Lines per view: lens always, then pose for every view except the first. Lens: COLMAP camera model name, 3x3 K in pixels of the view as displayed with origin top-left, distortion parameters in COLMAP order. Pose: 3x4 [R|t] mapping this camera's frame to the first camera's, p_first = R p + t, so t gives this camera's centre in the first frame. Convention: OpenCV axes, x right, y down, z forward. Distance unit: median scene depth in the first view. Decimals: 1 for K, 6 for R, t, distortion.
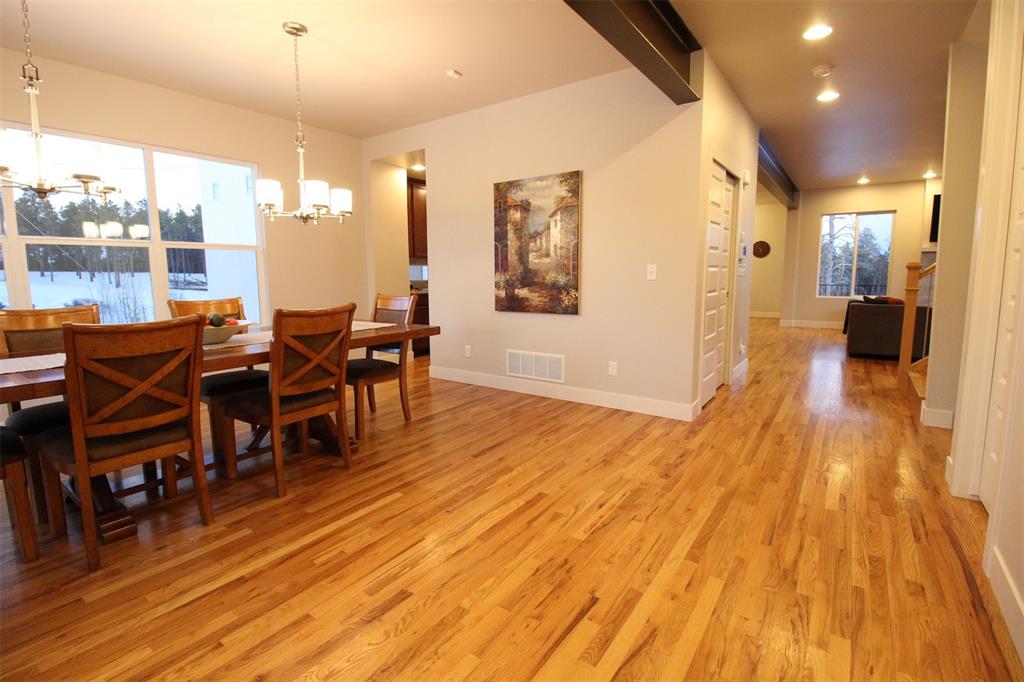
lens RADIAL K [[470.8, 0, 513.3], [0, 470.8, 327.9], [0, 0, 1]] dist [-0.030019, -0.000144]
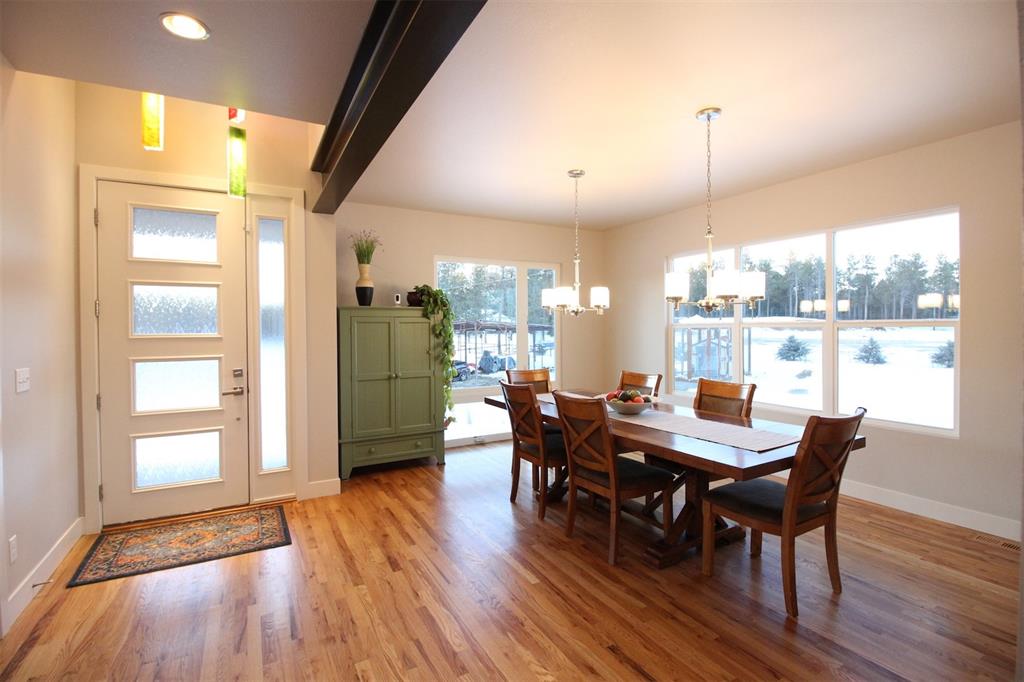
lens RADIAL K [[470.8, 0, 513.3], [0, 470.8, 327.9], [0, 0, 1]] dist [-0.030019, -0.000144]
pose [[-0.416828, 0.011156, -0.908917, 0.719584], [-0.102120, 0.993020, 0.059020, -0.265629], [0.903231, 0.117420, -0.412779, 1.330183]]
